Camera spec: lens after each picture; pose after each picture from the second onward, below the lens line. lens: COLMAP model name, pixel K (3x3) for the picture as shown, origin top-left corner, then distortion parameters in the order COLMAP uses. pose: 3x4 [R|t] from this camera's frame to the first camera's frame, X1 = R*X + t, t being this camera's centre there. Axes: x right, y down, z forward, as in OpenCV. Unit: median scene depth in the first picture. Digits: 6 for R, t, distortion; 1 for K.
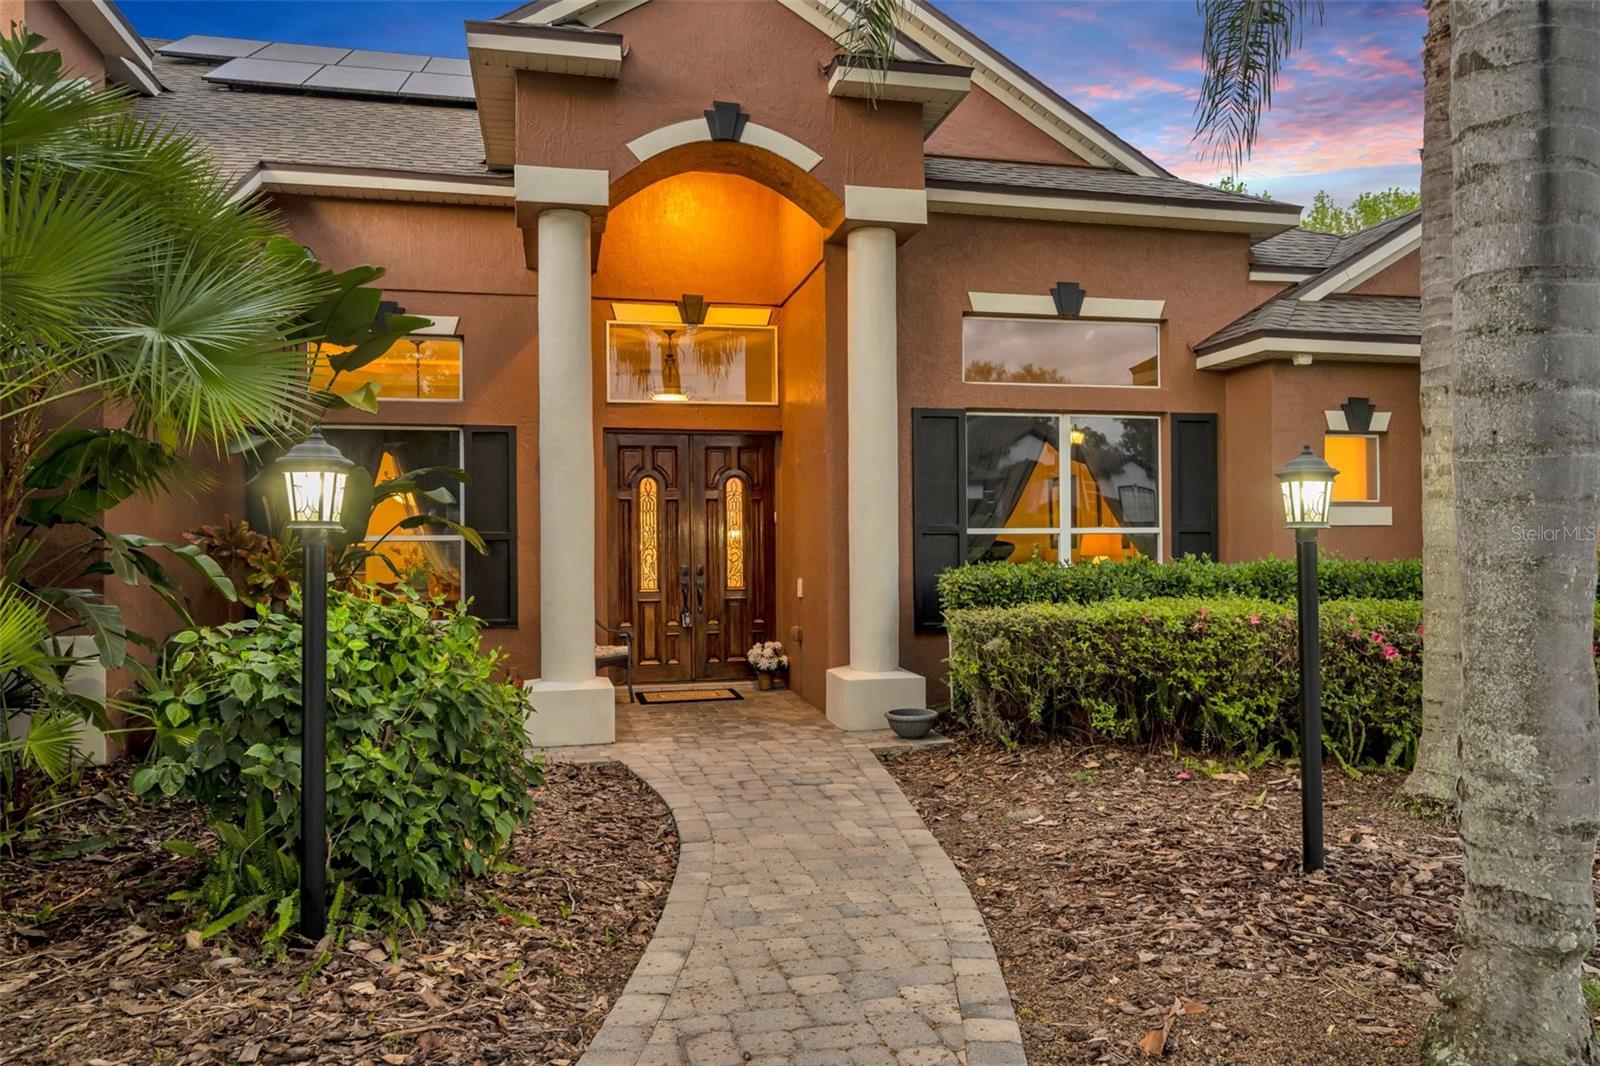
lens RADIAL K [[1067.8, 0, 800.0], [0, 1067.8, 533.0], [0, 0, 1]] dist [0.000172, 0.000925]
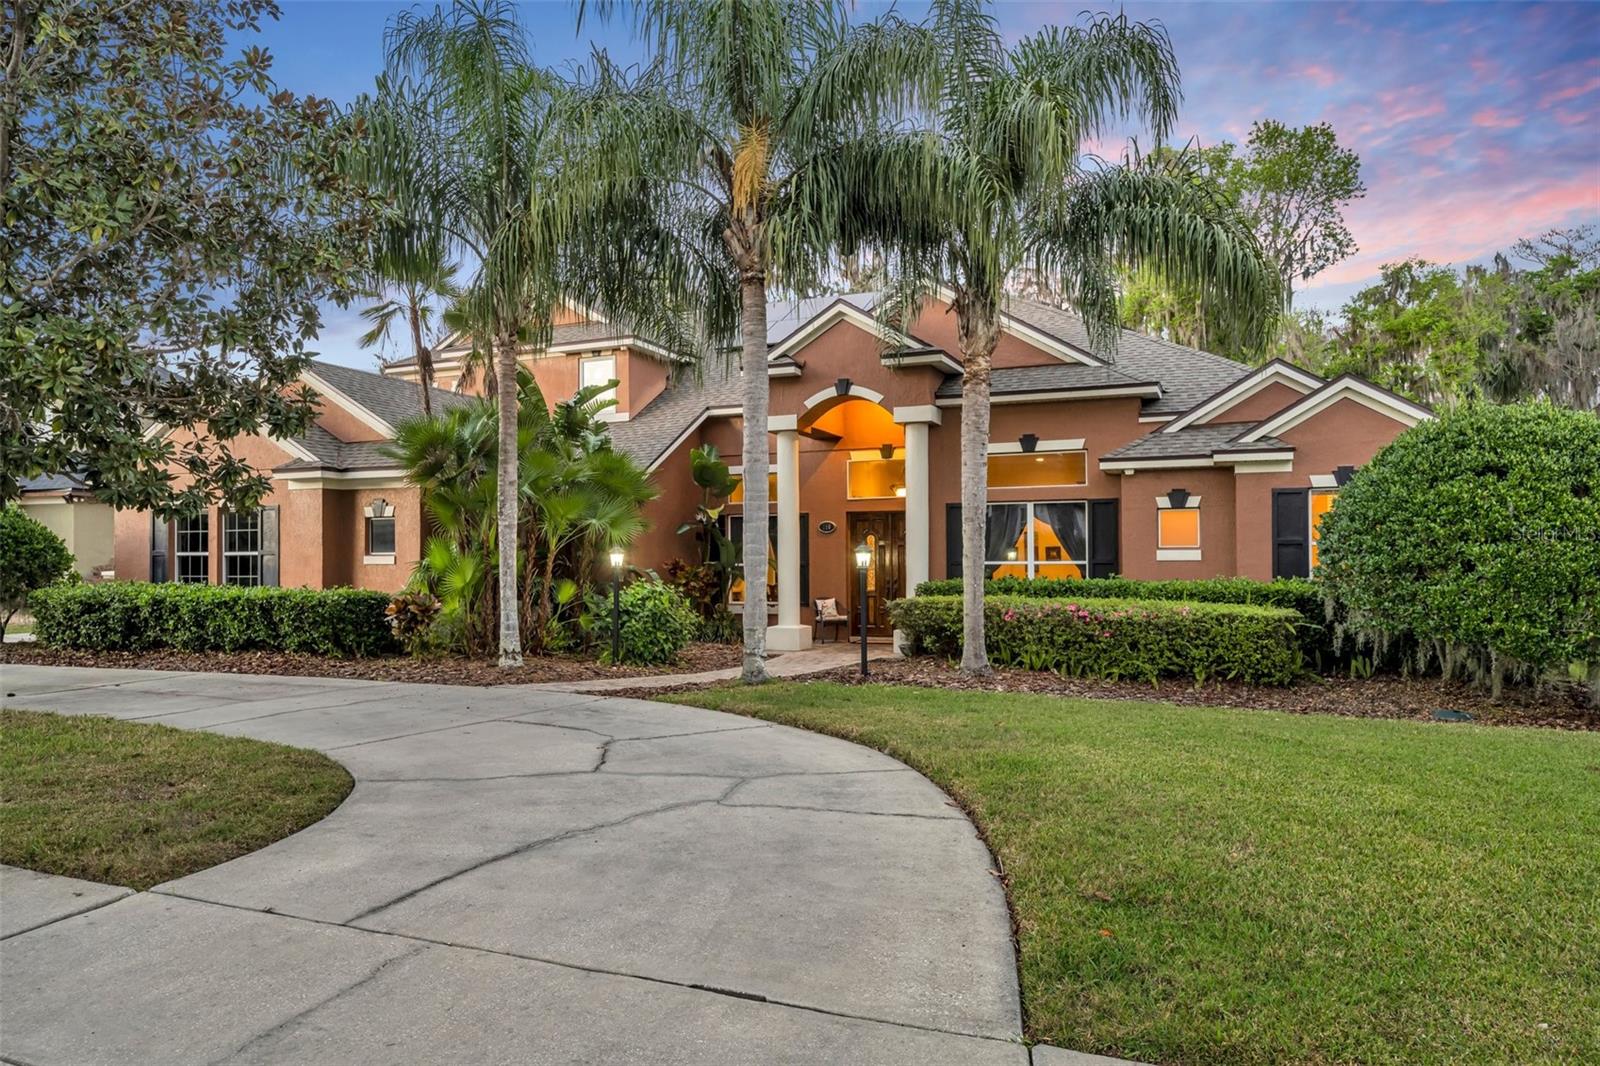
lens RADIAL K [[1067.8, 0, 800.0], [0, 1067.8, 533.0], [0, 0, 1]] dist [0.000172, 0.000925]
pose [[0.815250, -0.012400, -0.578976, 1.031116], [0.005343, 0.999889, -0.013892, -0.031463], [0.579084, 0.008233, 0.815226, -0.813331]]
